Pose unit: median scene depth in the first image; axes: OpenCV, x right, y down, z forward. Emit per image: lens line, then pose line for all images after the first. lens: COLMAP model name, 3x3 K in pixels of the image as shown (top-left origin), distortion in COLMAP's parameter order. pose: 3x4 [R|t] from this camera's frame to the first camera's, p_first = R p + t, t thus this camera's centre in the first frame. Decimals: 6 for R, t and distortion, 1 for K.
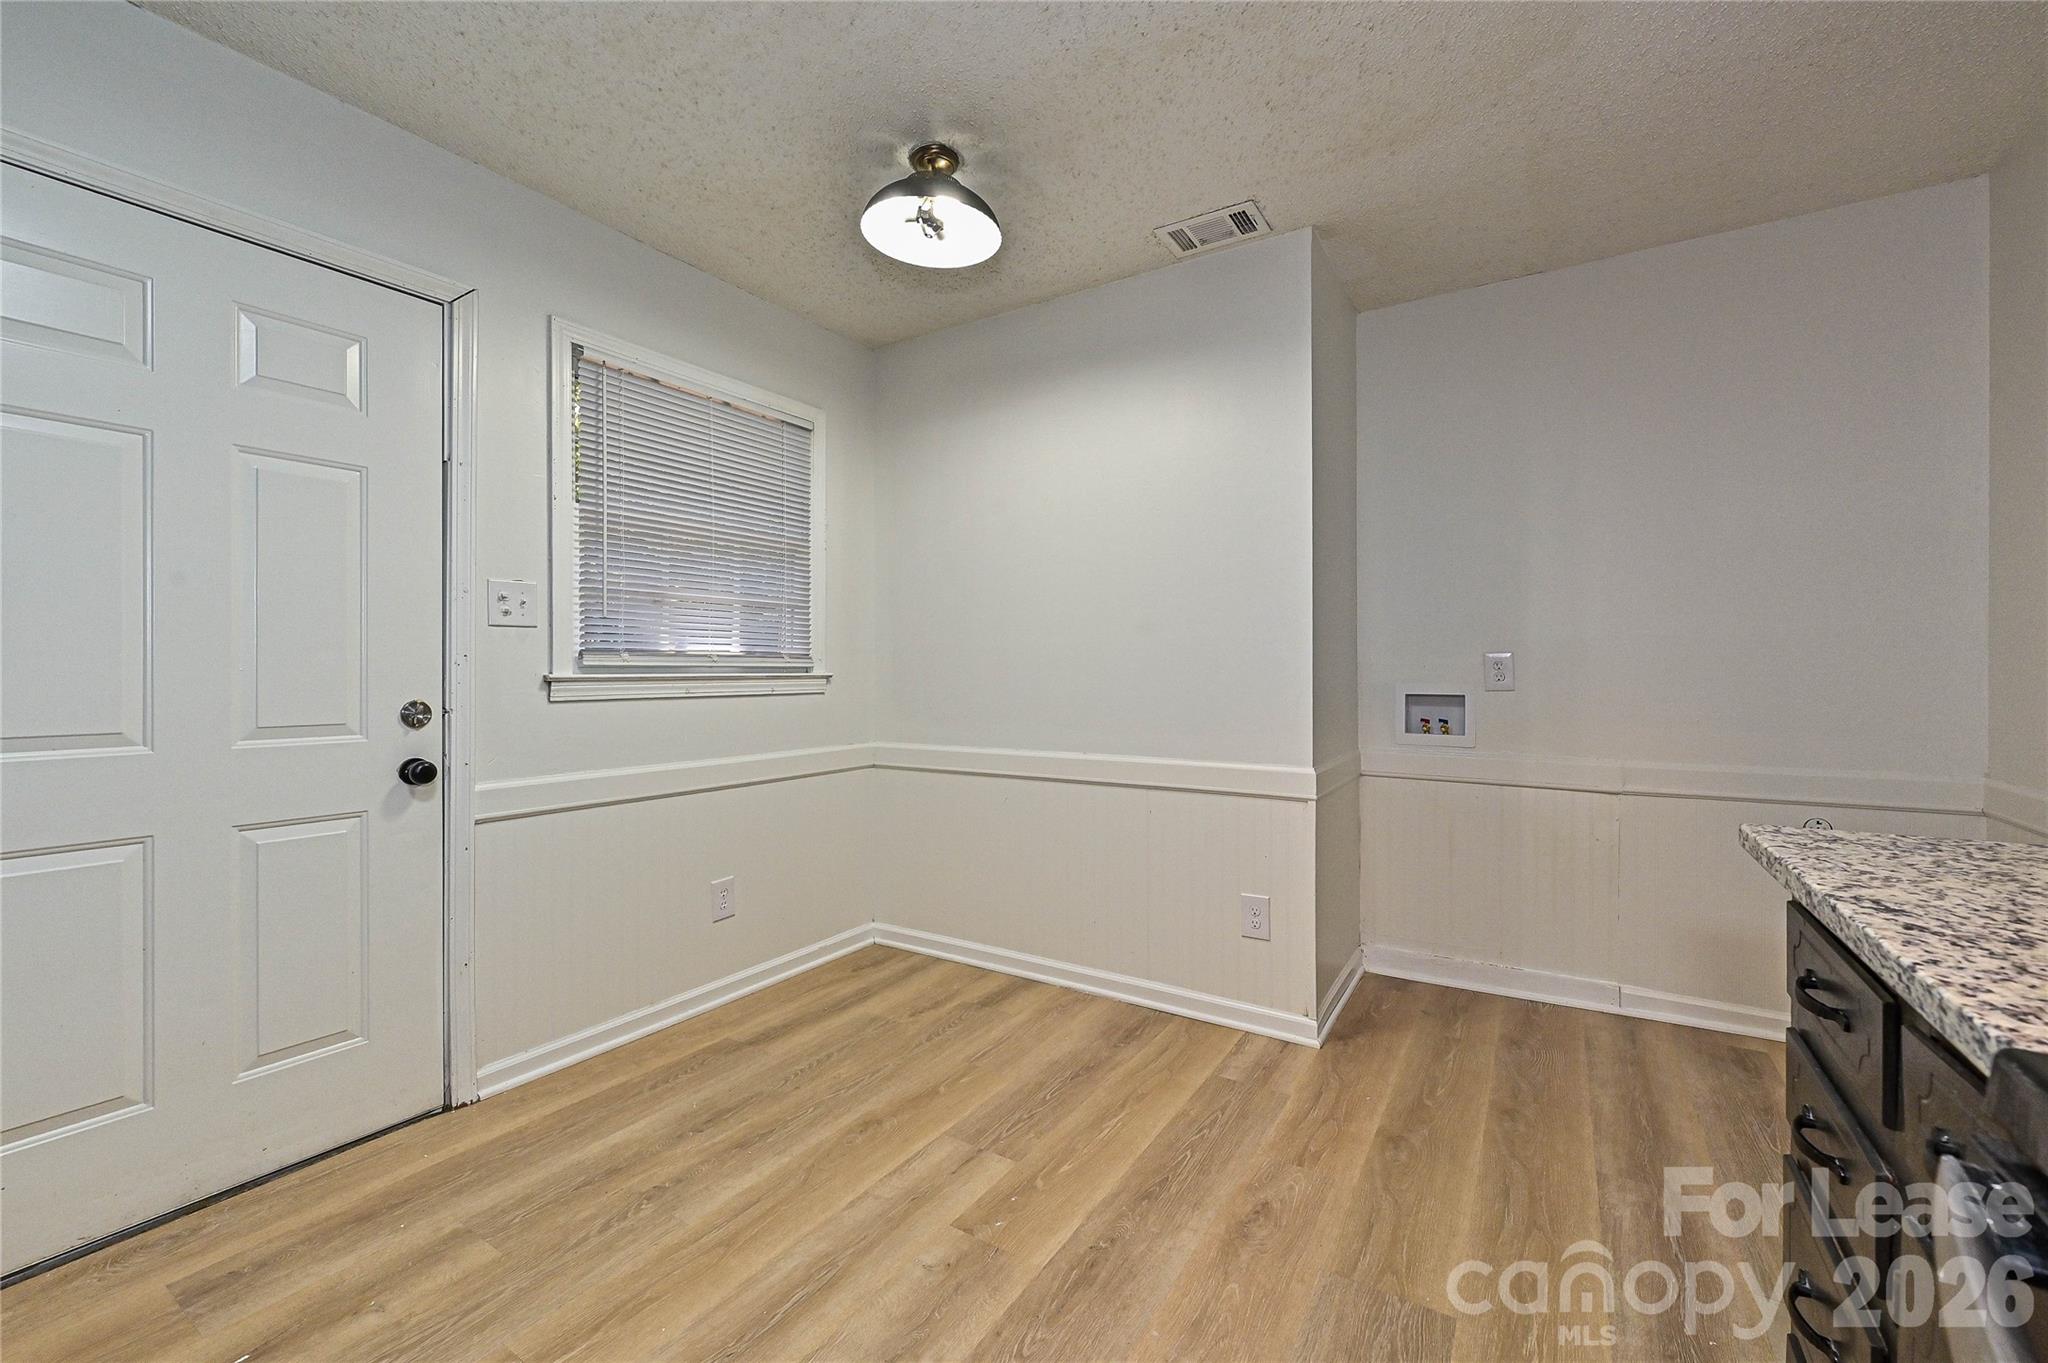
lens RADIAL K [[828.4, 0, 1020.1], [0, 828.4, 677.7], [0, 0, 1]] dist [-0.003311, -0.000366]
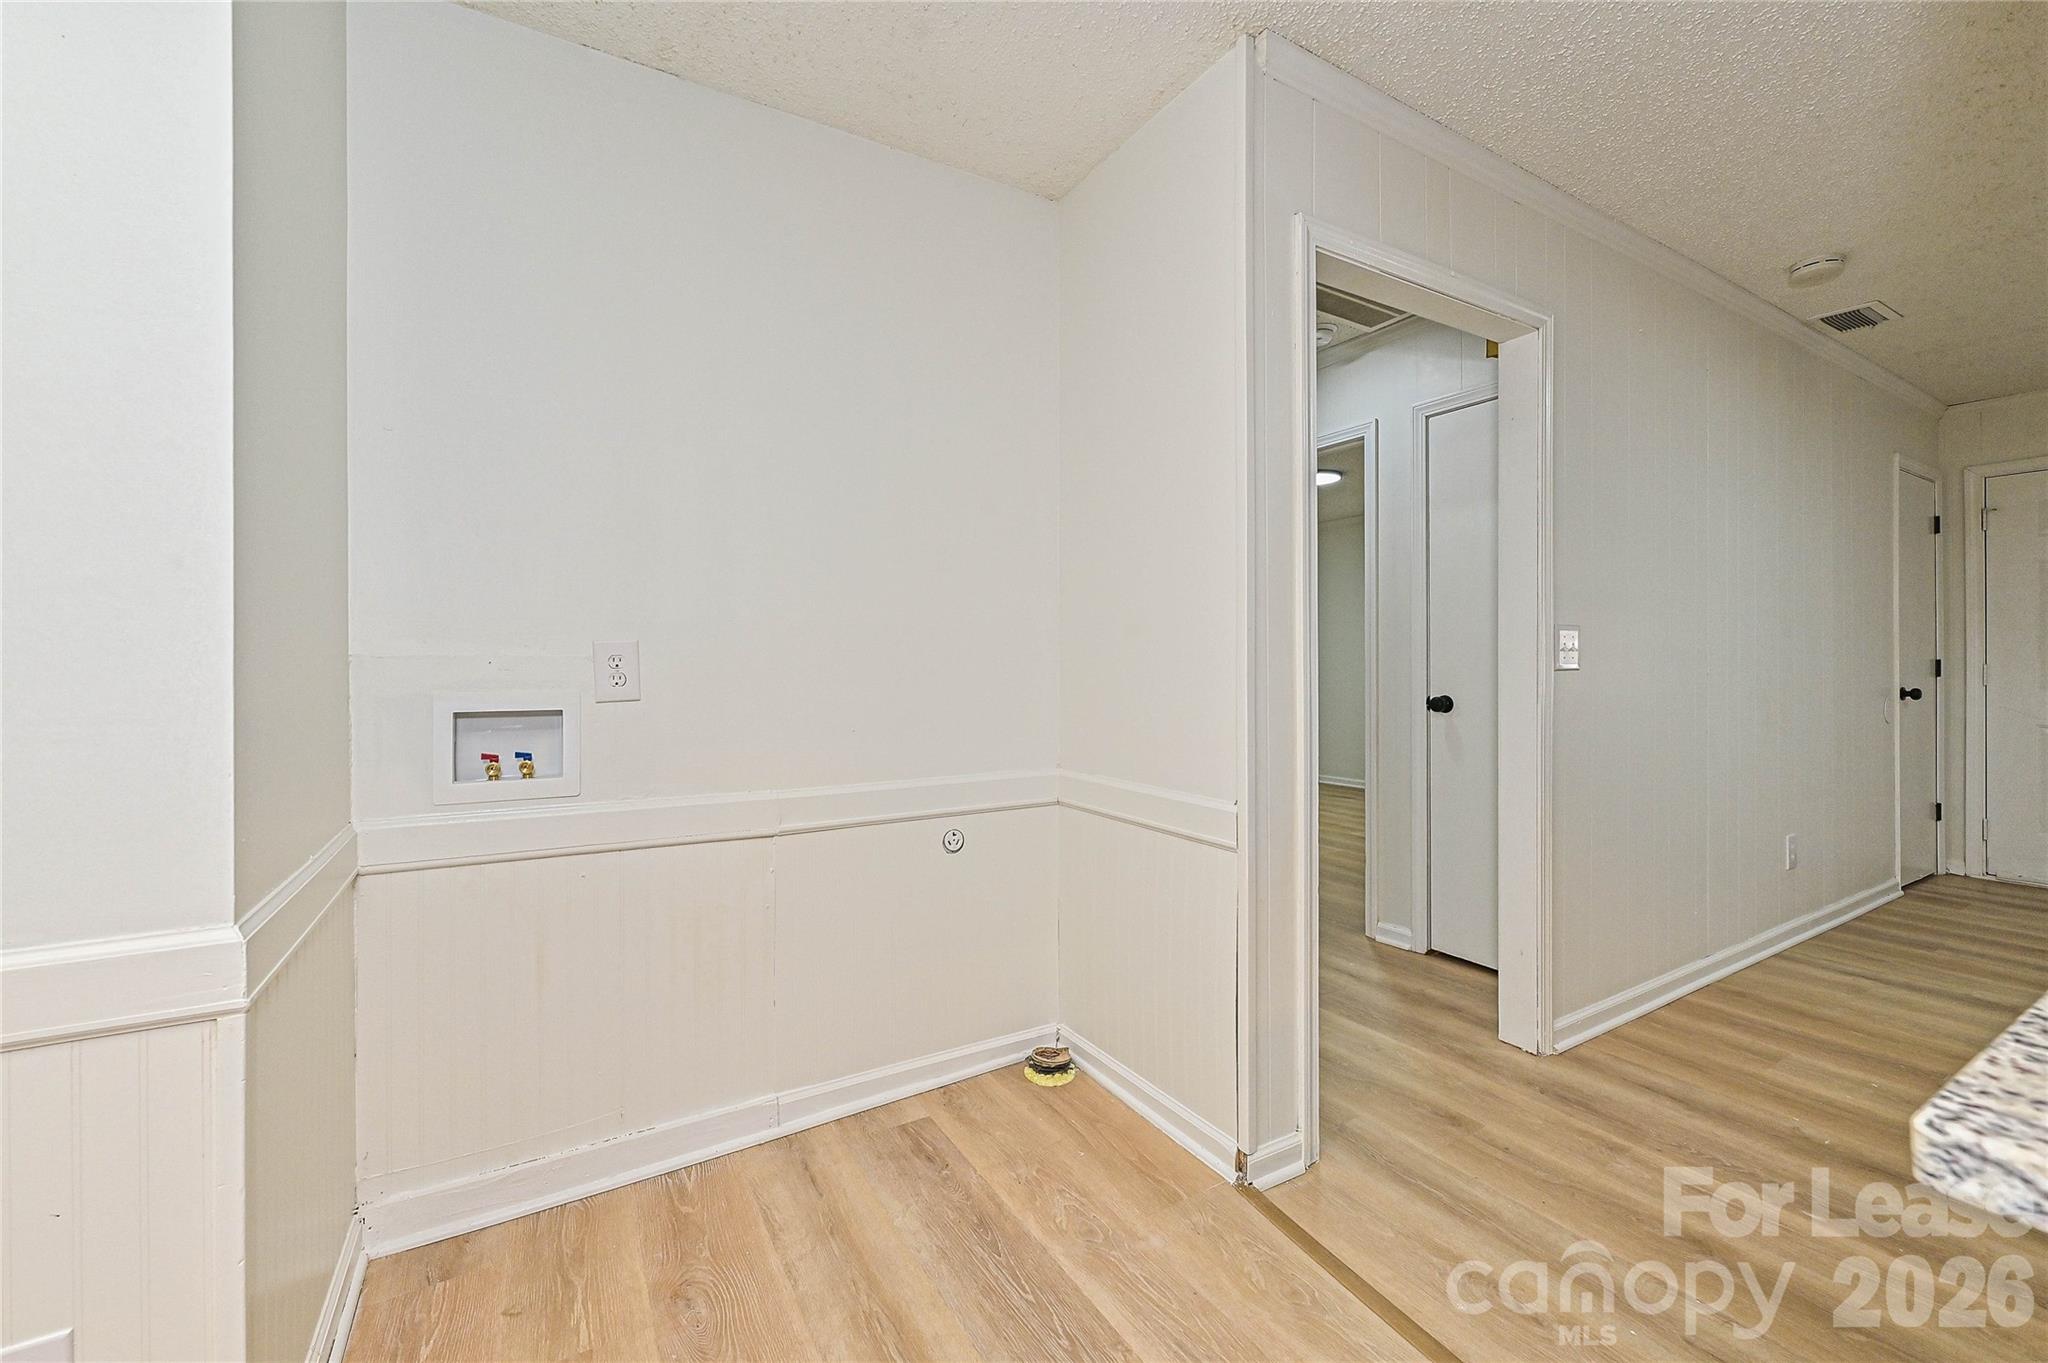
lens RADIAL K [[828.4, 0, 1023.6], [0, 828.4, 665.0], [0, 0, 1]] dist [-0.003311, -0.000366]
pose [[0.445137, -0.002399, 0.895459, 0.155744], [0.003835, 0.999992, 0.000772, -0.010802], [-0.895454, 0.003090, 0.445143, 0.449428]]
